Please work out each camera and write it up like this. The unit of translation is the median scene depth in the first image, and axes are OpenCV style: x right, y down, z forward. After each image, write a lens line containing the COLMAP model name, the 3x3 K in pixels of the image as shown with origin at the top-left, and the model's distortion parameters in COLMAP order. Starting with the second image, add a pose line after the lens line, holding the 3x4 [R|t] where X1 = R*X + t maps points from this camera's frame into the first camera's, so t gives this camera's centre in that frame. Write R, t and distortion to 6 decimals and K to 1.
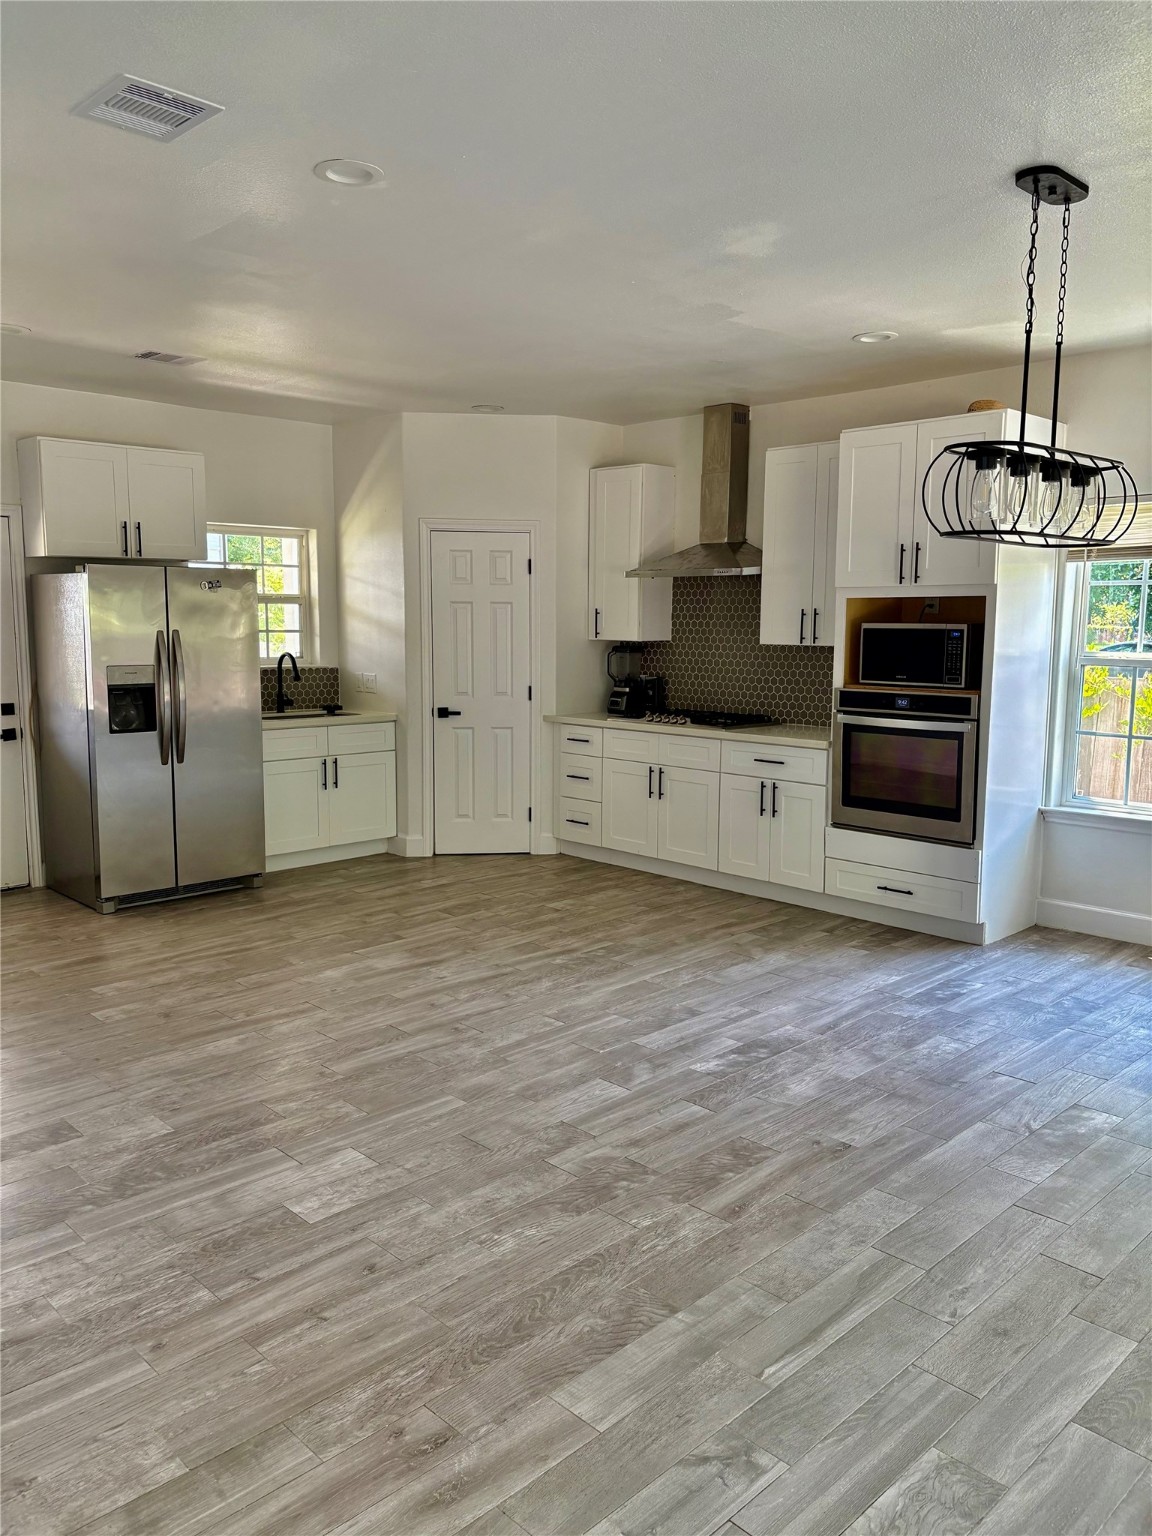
lens RADIAL K [[1158.0, 0, 576.5], [0, 1158.0, 766.6], [0, 0, 1]] dist [0.046998, -0.052331]
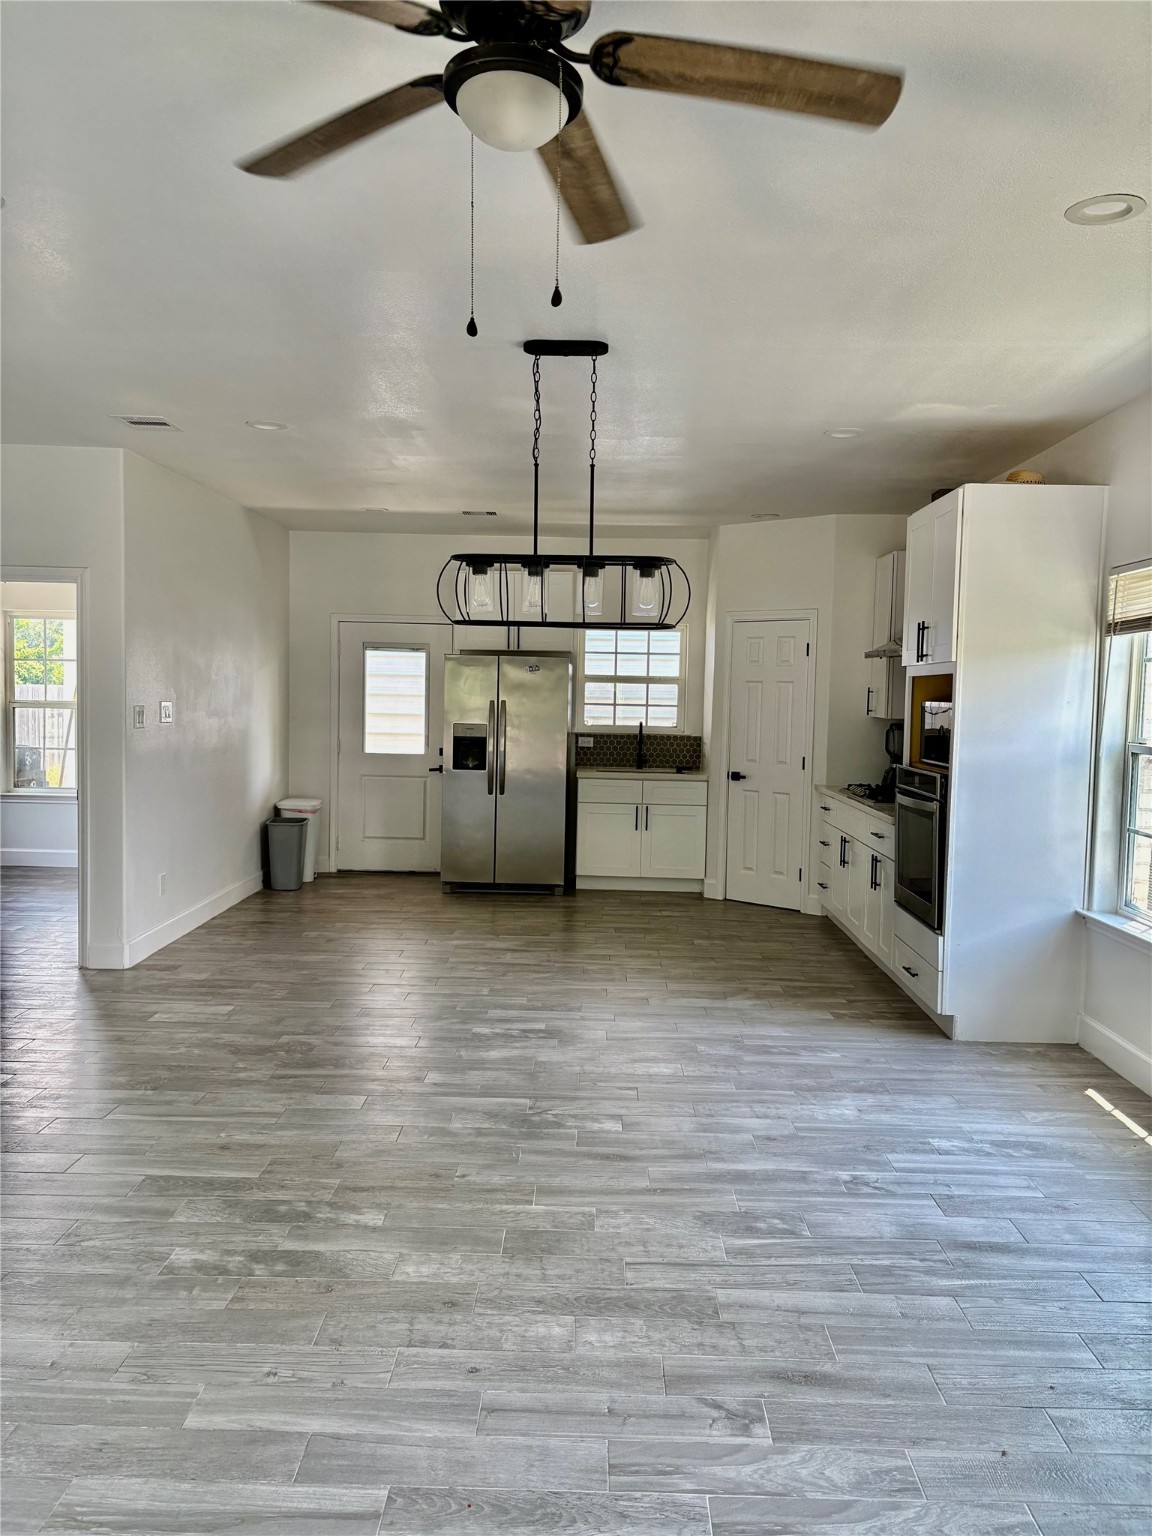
lens RADIAL K [[1158.0, 0, 577.3], [0, 1158.0, 767.1], [0, 0, 1]] dist [0.046998, -0.052331]
pose [[0.700052, 0.055854, -0.711904, 0.803266], [-0.109555, 0.993534, -0.029782, -0.005438], [0.705638, 0.098841, 0.701645, 0.099155]]
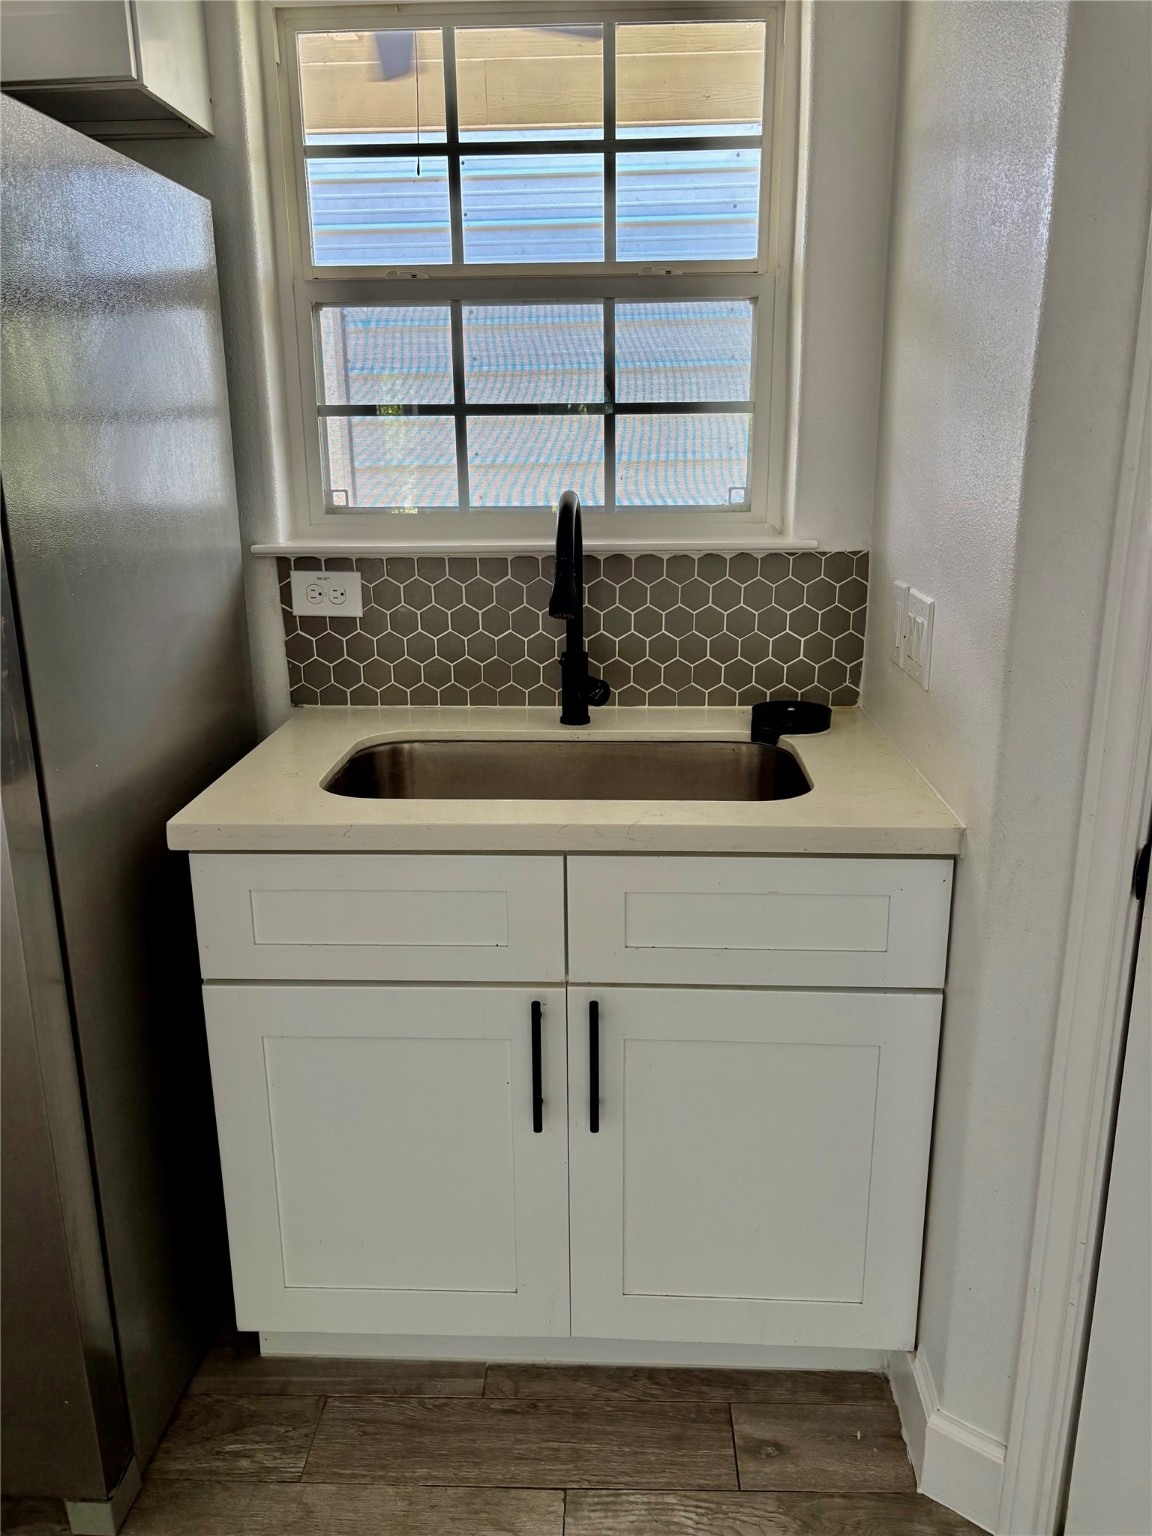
lens RADIAL K [[1158.0, 0, 581.1], [0, 1158.0, 763.7], [0, 0, 1]] dist [0.046998, -0.052331]
pose [[0.685376, 0.182458, -0.704960, -0.086955], [-0.077934, 0.980919, 0.178113, -0.114927], [0.724007, -0.067134, 0.686518, 1.111997]]
